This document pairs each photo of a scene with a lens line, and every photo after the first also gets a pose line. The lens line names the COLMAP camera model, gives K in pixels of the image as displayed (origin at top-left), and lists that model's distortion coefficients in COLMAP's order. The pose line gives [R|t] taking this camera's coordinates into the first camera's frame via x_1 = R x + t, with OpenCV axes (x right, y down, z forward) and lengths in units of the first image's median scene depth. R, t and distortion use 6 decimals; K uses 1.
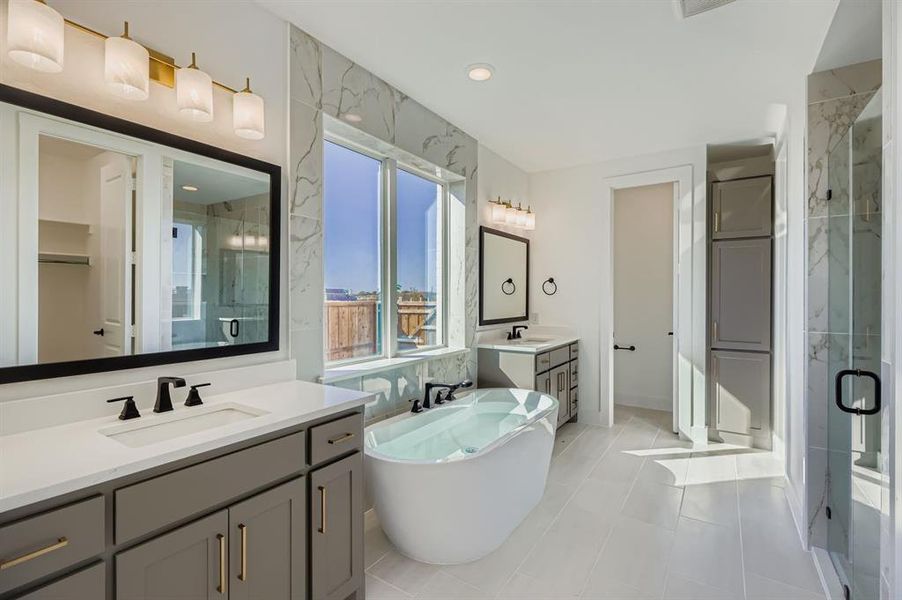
lens RADIAL K [[406.4, 0, 453.9], [0, 406.4, 295.8], [0, 0, 1]] dist [-0.000019, -0.000513]
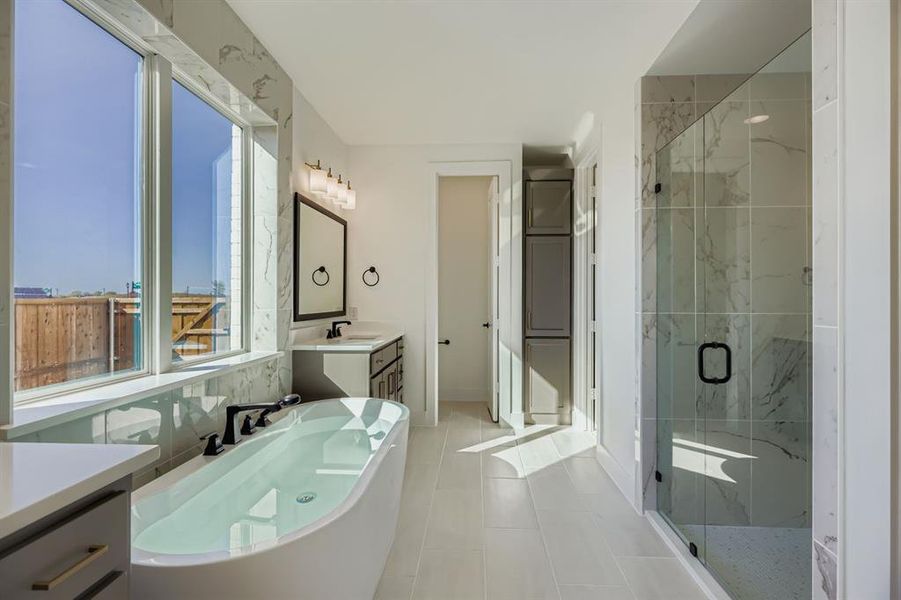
lens RADIAL K [[405.9, 0, 453.4], [0, 405.9, 295.8], [0, 0, 1]] dist [-0.000019, -0.000513]
pose [[0.864410, 0.002926, 0.502779, -0.065625], [-0.000341, 0.999986, -0.005233, 0.029728], [-0.502787, 0.004353, 0.864399, 0.191305]]
